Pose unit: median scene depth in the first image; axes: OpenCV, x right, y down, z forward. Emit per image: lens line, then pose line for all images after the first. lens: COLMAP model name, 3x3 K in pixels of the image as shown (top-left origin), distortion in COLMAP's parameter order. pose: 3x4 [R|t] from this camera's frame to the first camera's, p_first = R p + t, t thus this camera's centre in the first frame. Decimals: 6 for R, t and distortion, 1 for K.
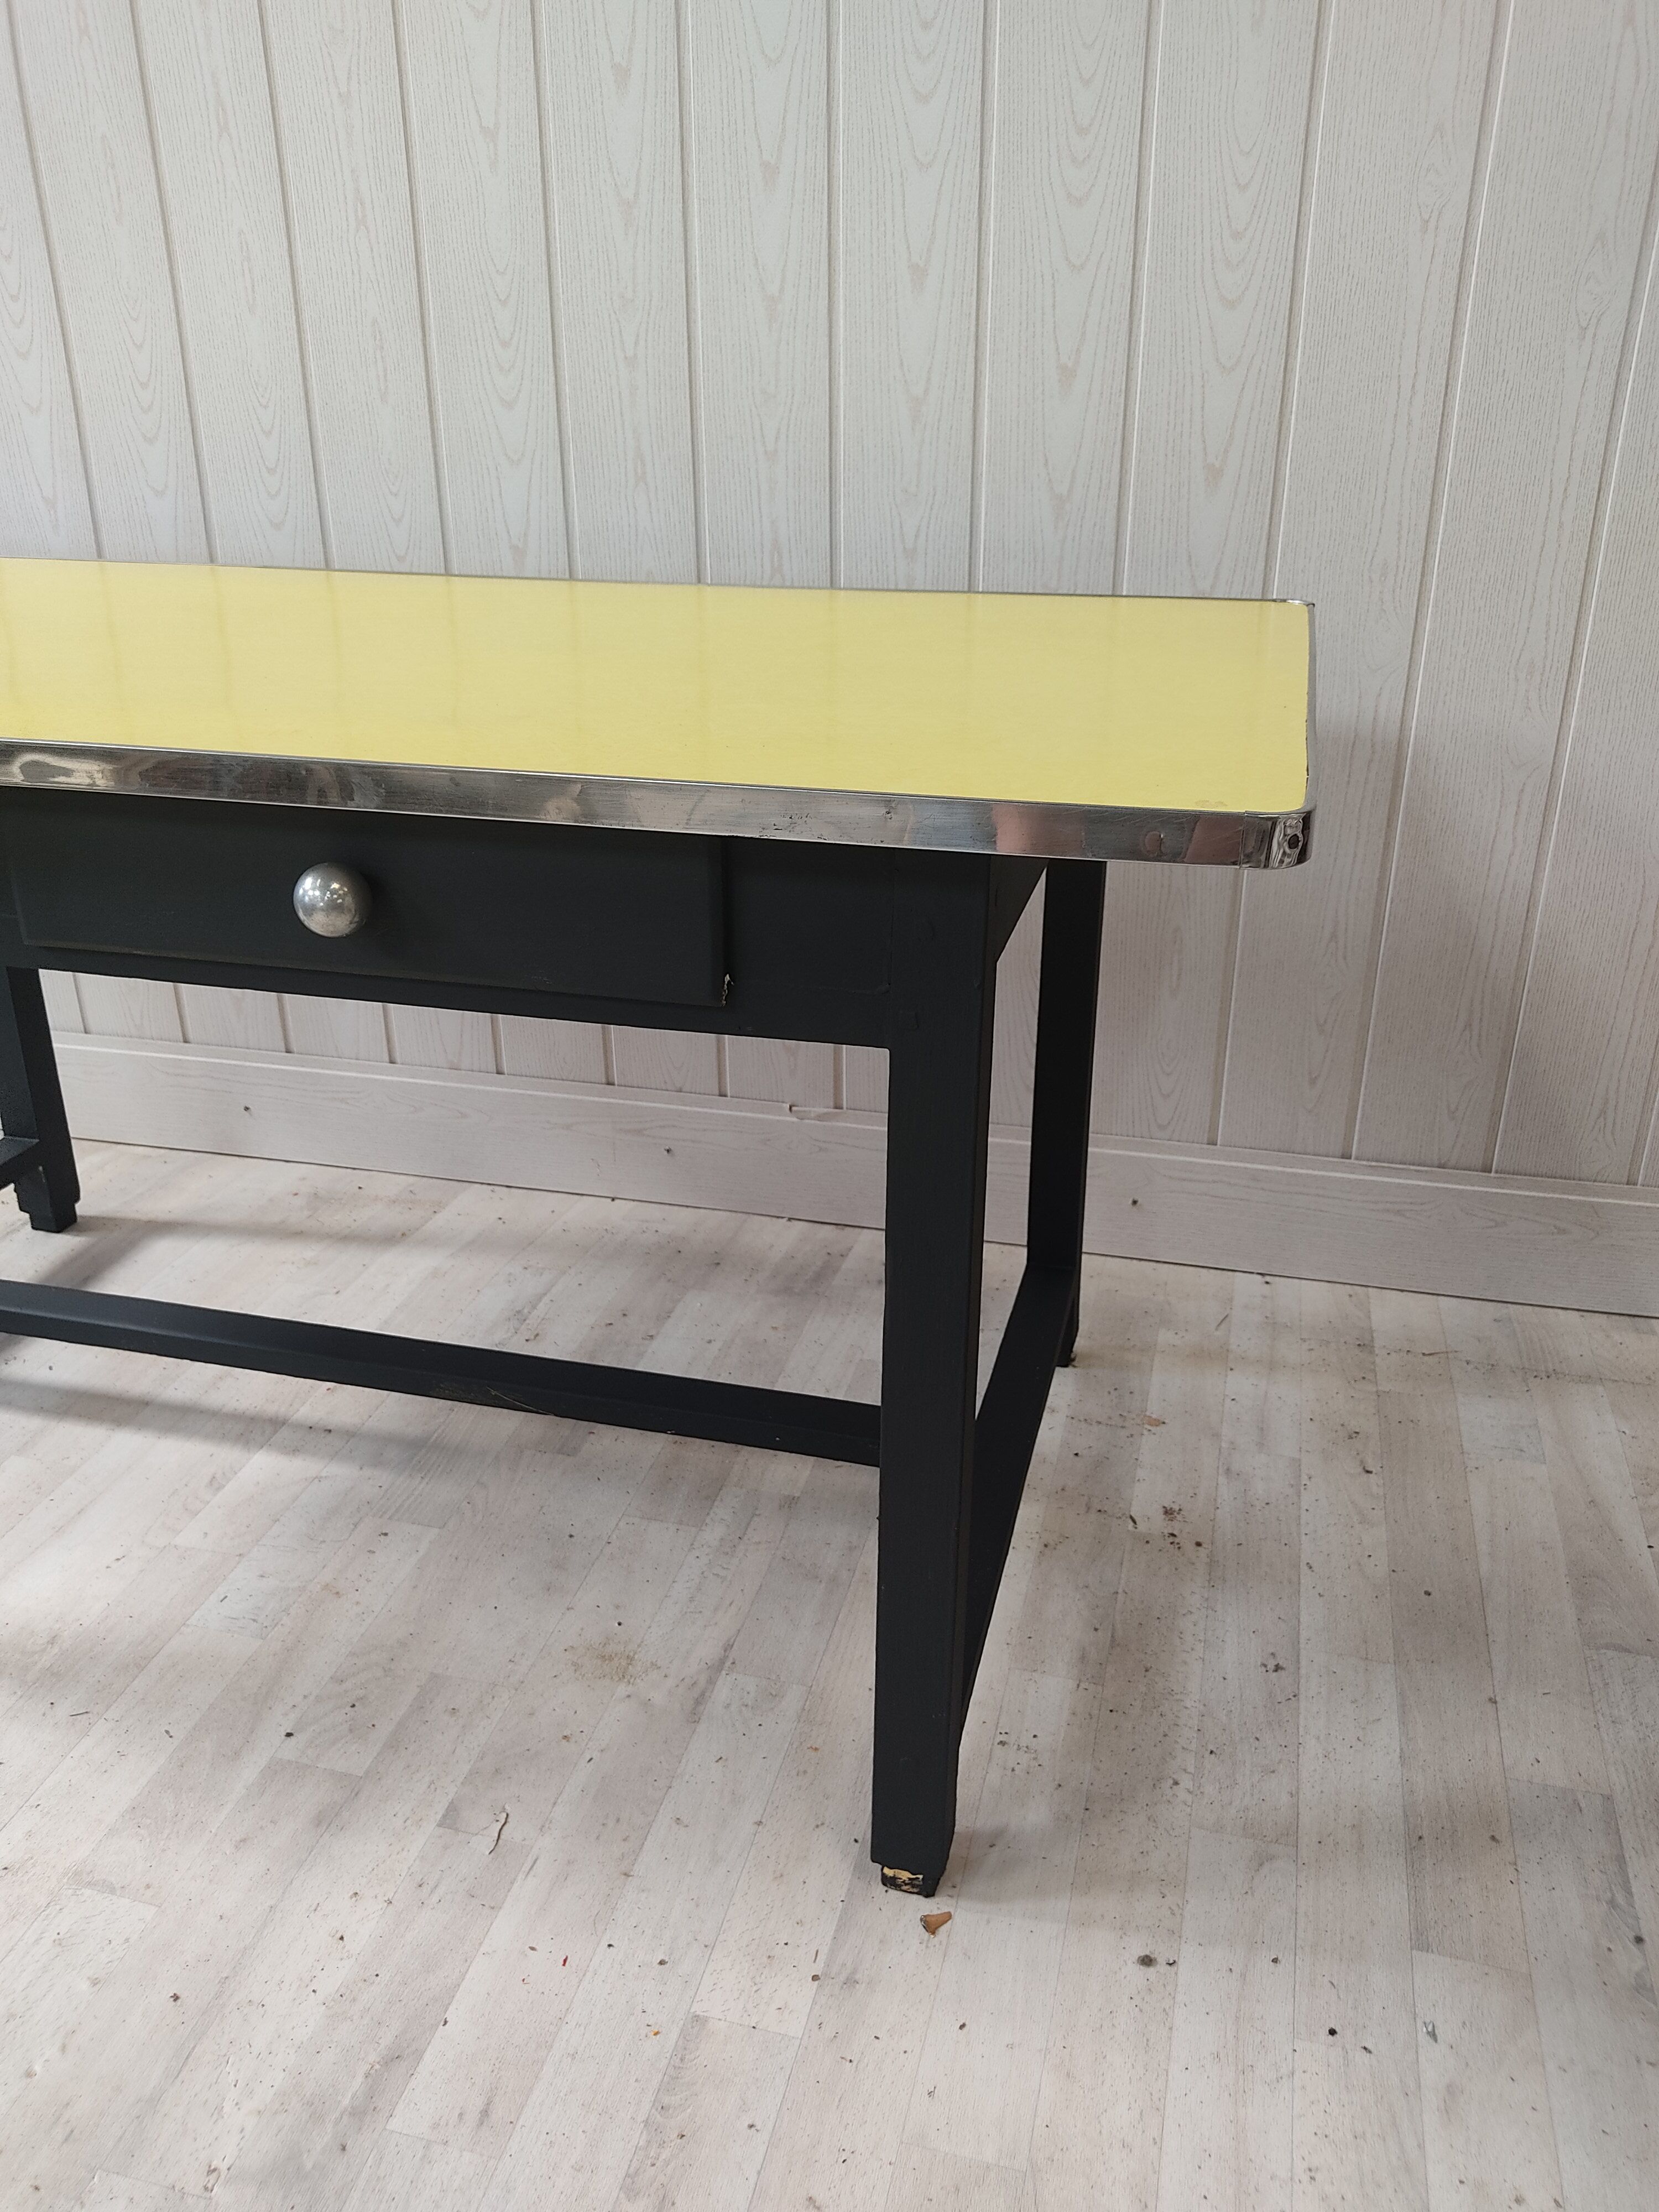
lens RADIAL K [[1659.5, 0, 834.5], [0, 1659.5, 1104.6], [0, 0, 1]] dist [0.124040, -0.226466]
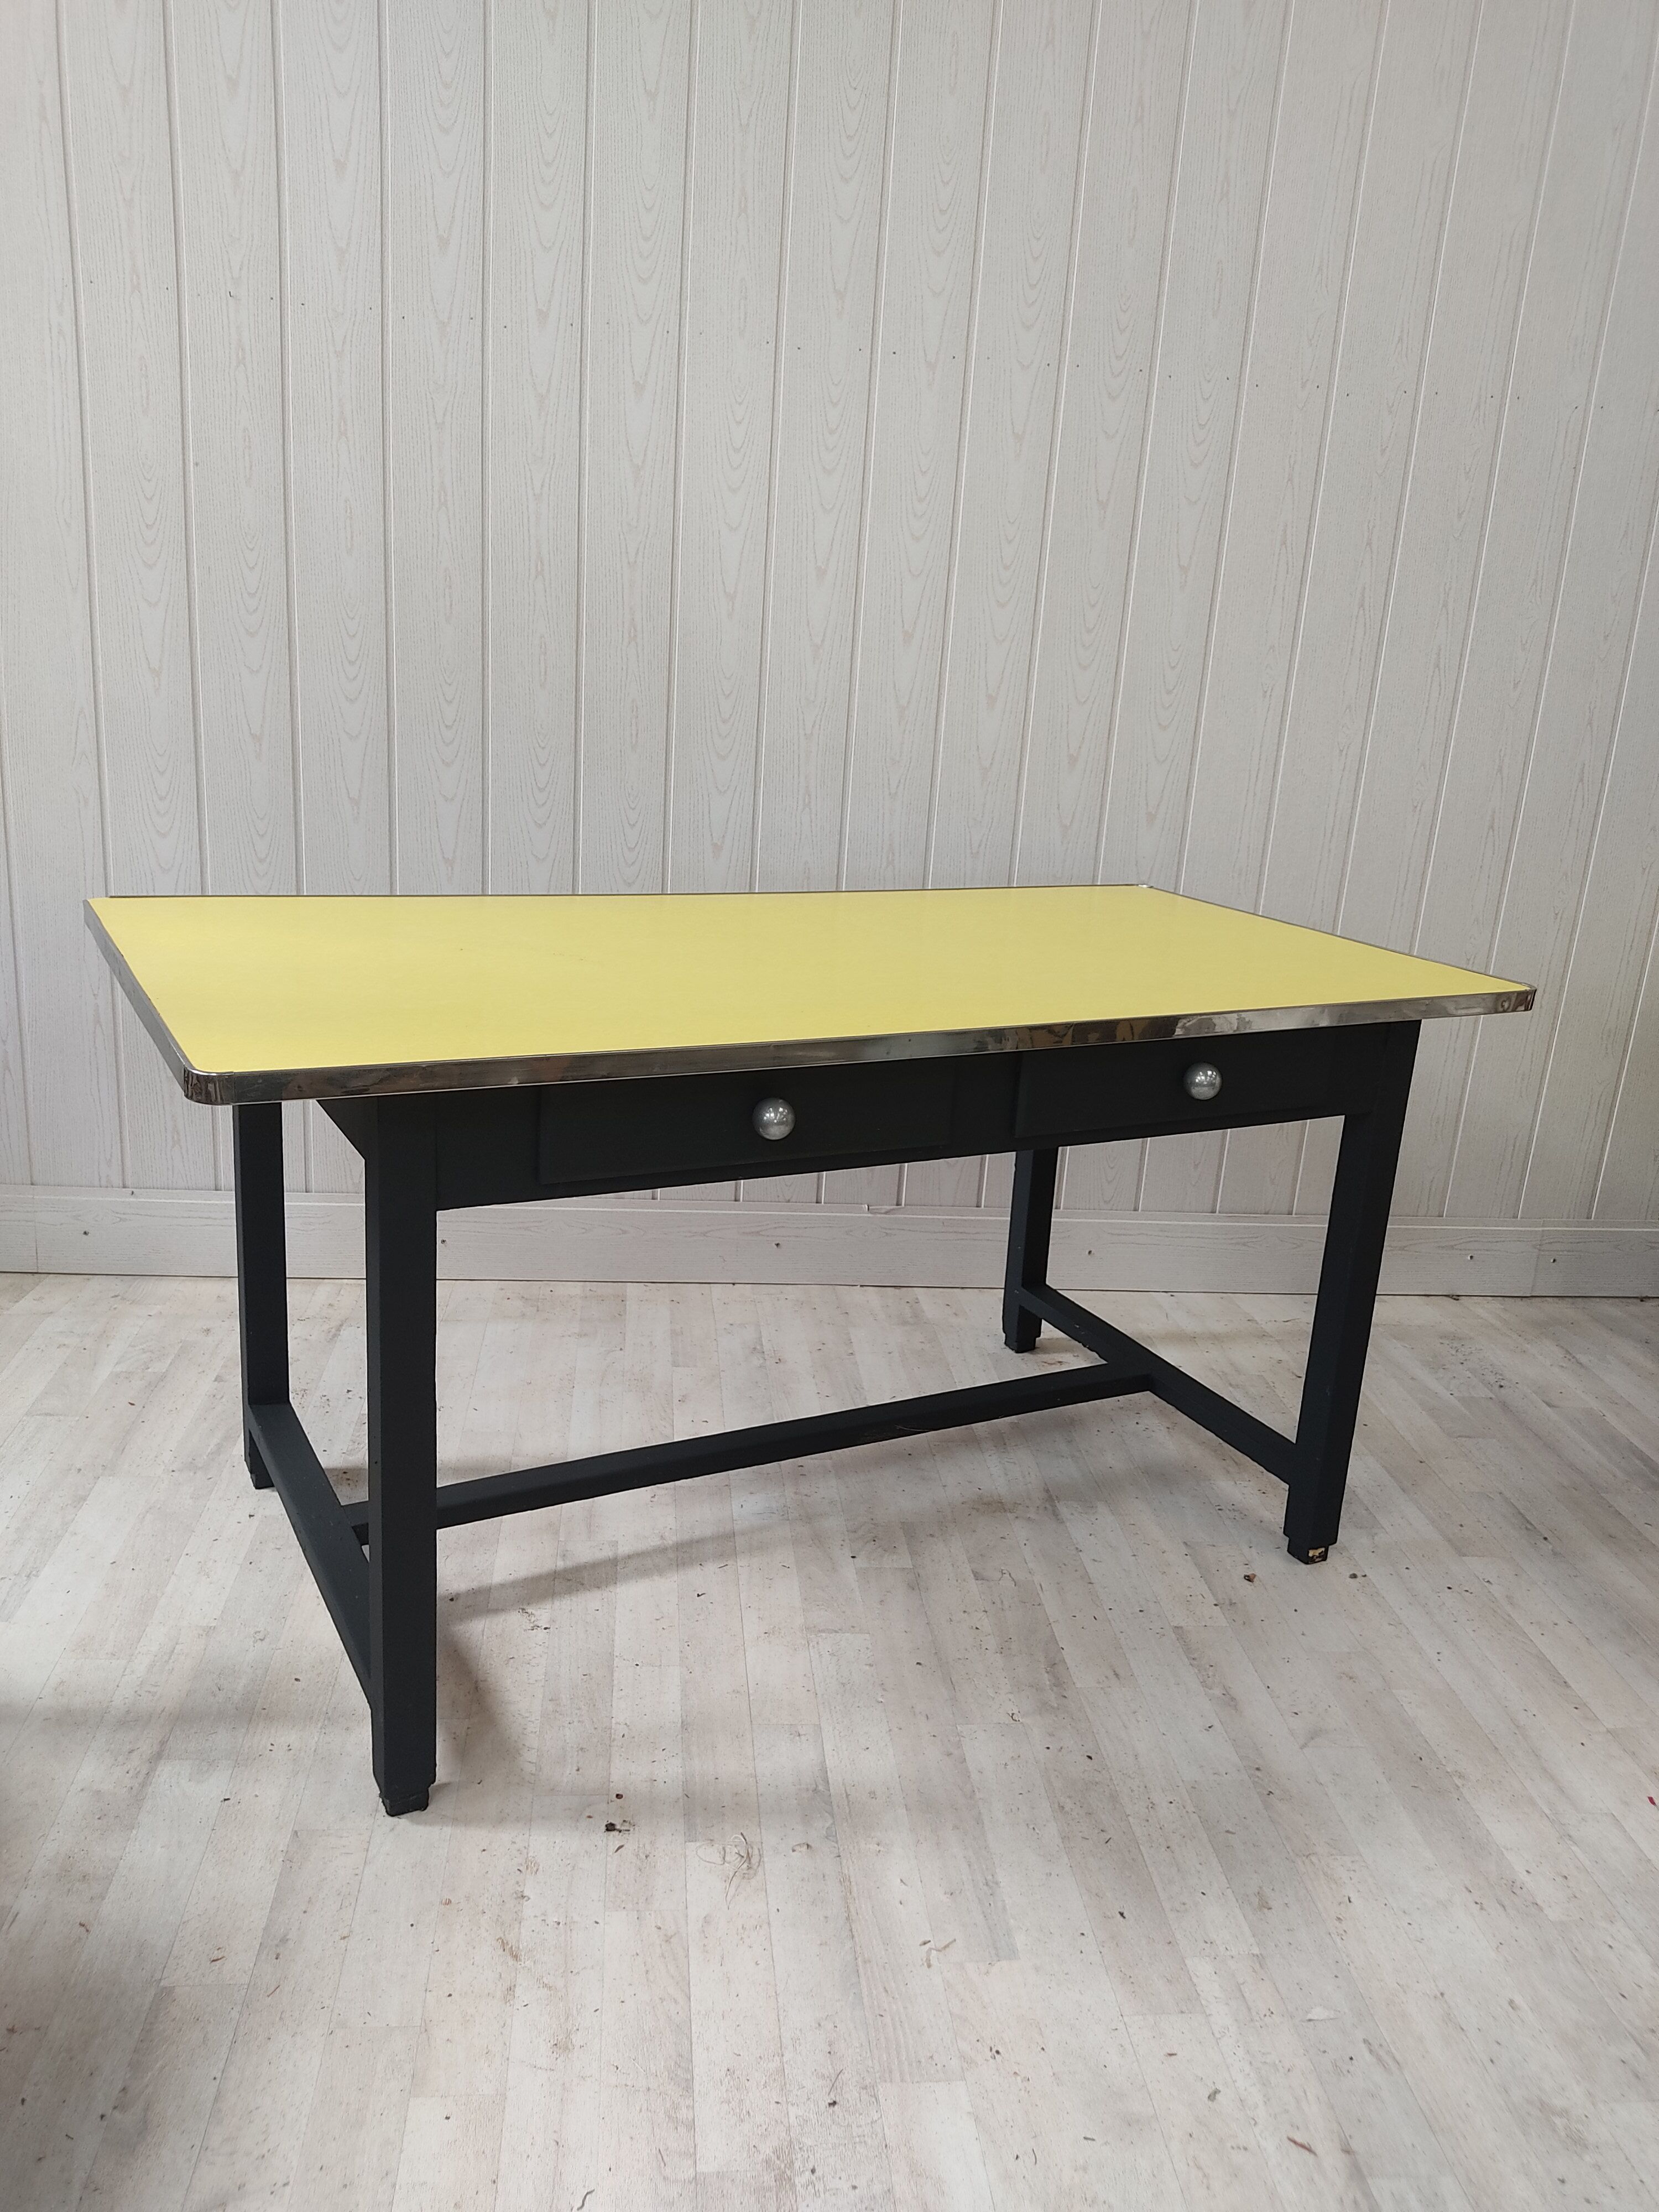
lens RADIAL K [[1659.5, 0, 834.5], [0, 1659.5, 1104.6], [0, 0, 1]] dist [0.124040, -0.226466]
pose [[0.933075, -0.036522, 0.357824, -0.789084], [0.079316, 0.991235, -0.105654, 0.088033], [-0.350828, 0.126965, 0.927793, -0.507486]]
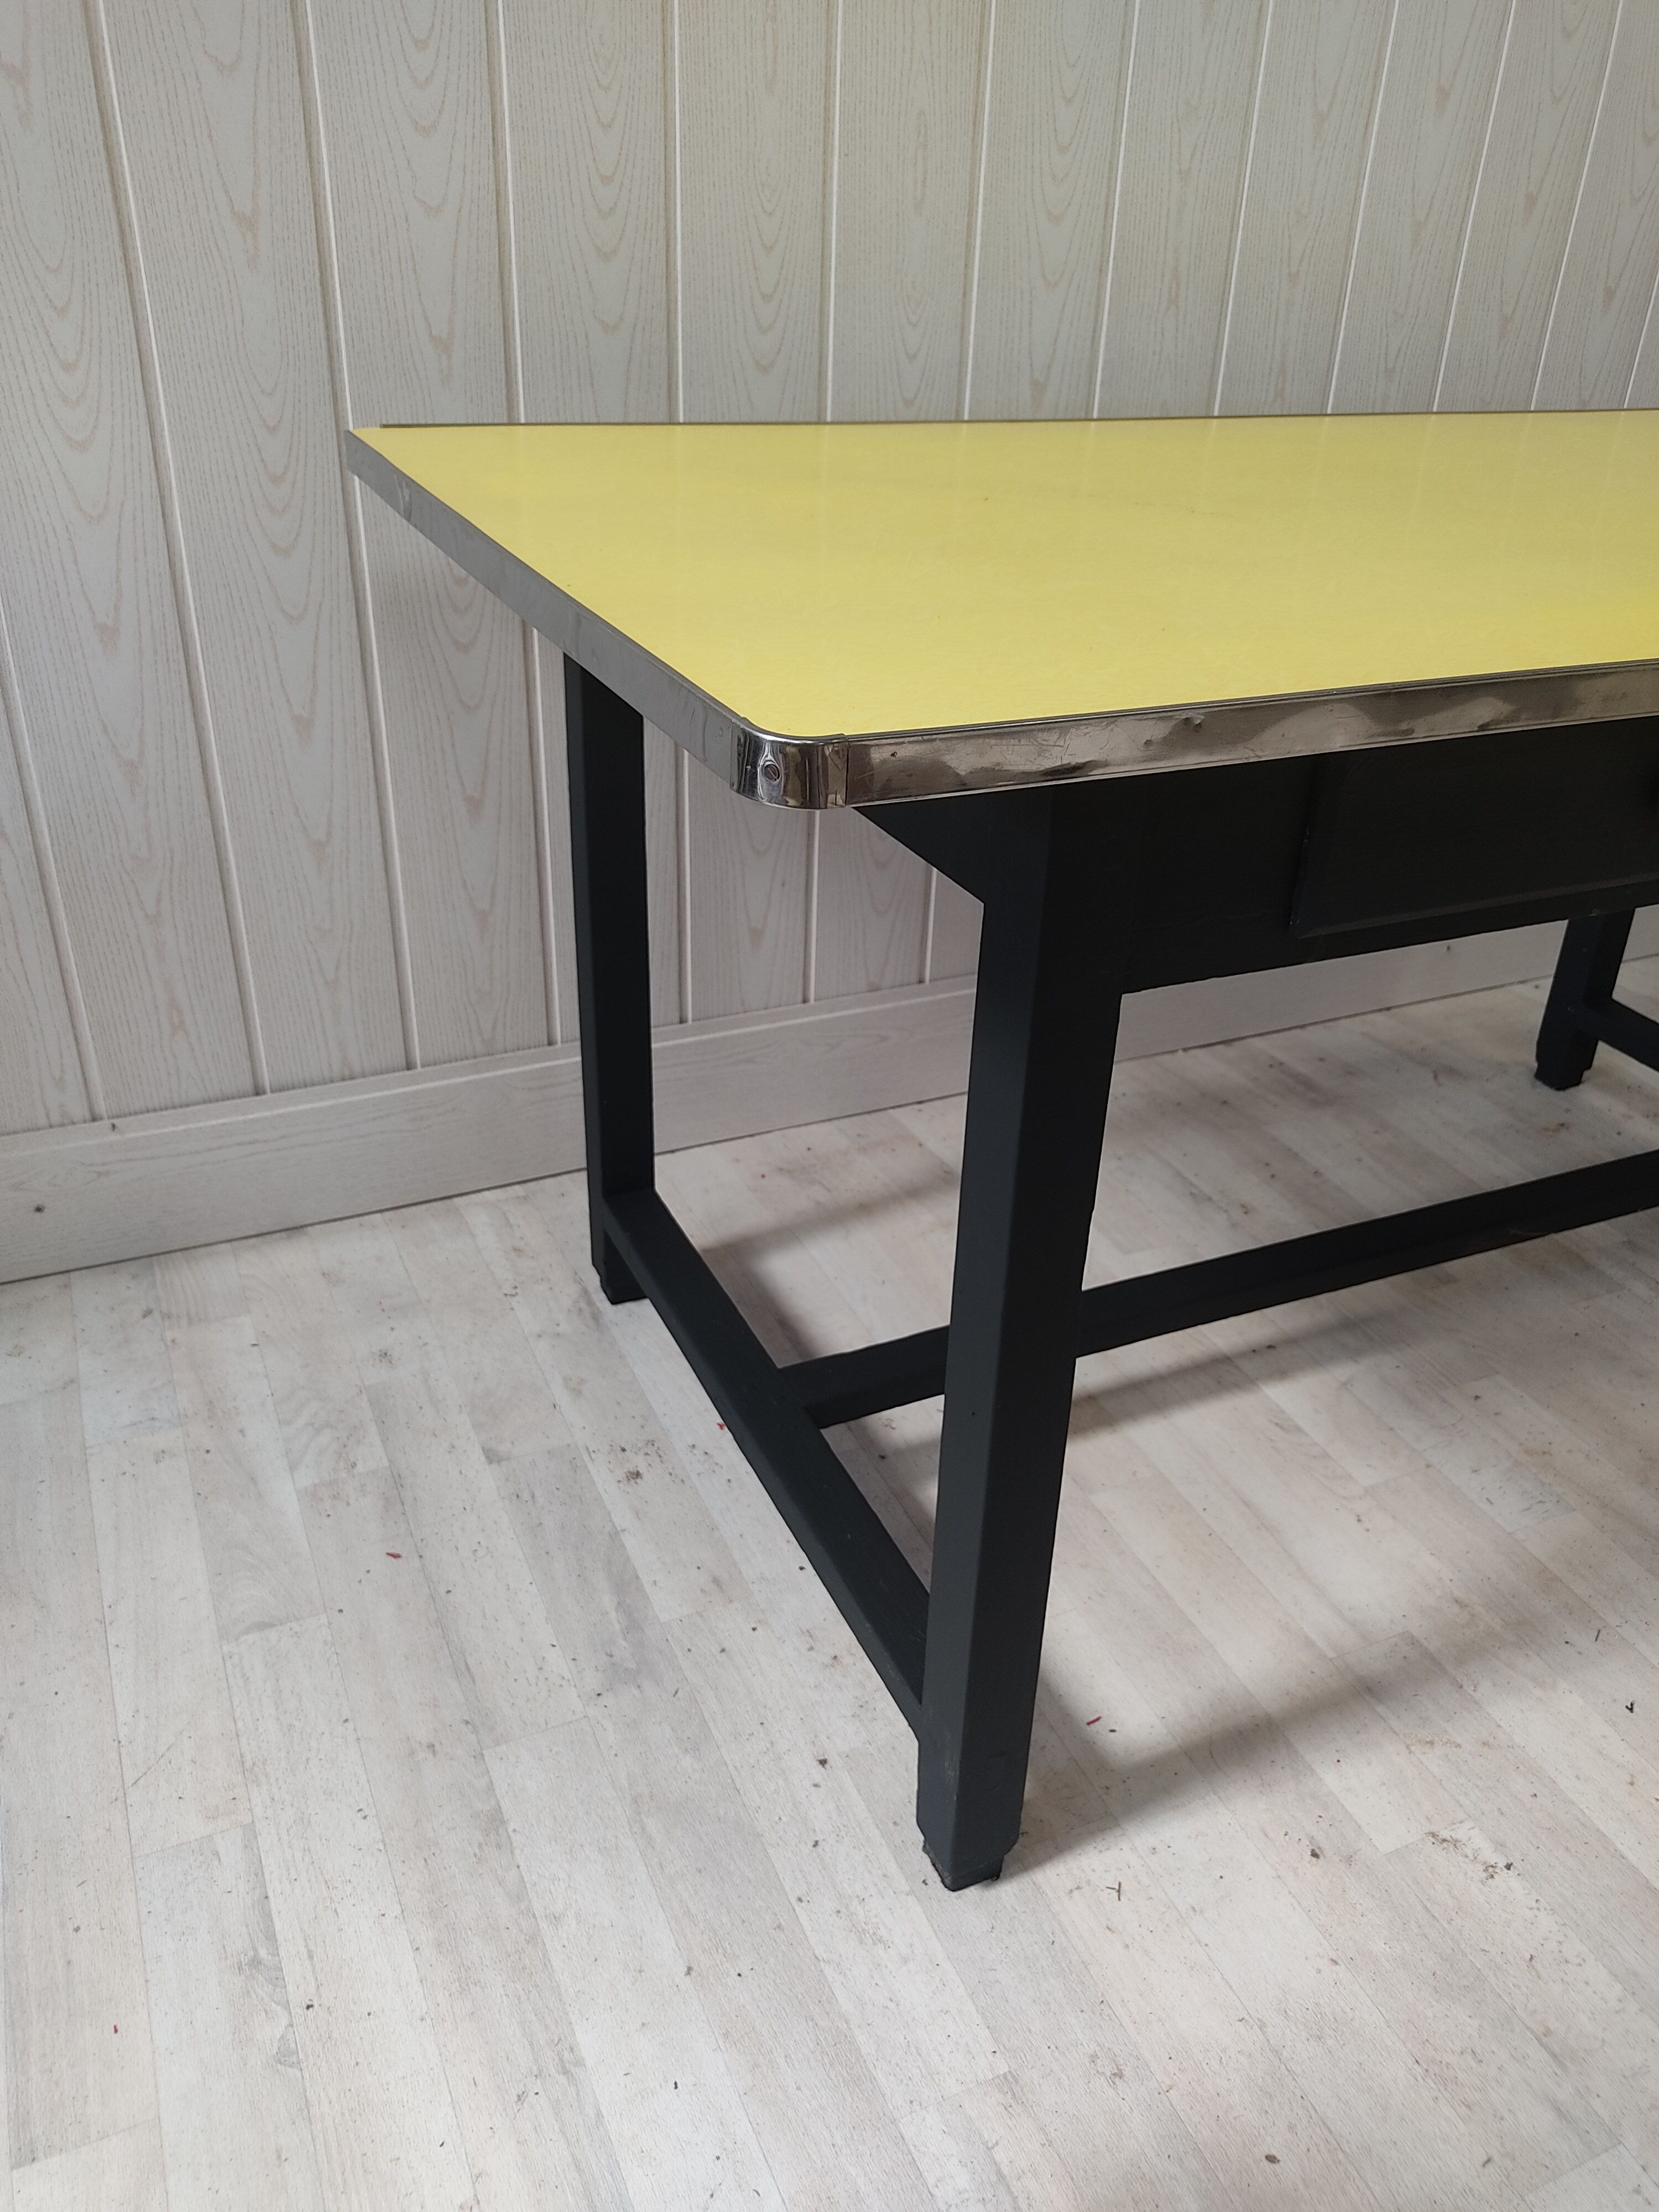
lens RADIAL K [[1670.3, 0, 829.5], [0, 1670.3, 1106.0], [0, 0, 1]] dist [0.091443, -0.179526]
pose [[0.776527, -0.280682, 0.564113, -1.099529], [0.218651, 0.959703, 0.176529, -0.178697], [-0.590929, -0.013736, 0.806607, 0.413774]]
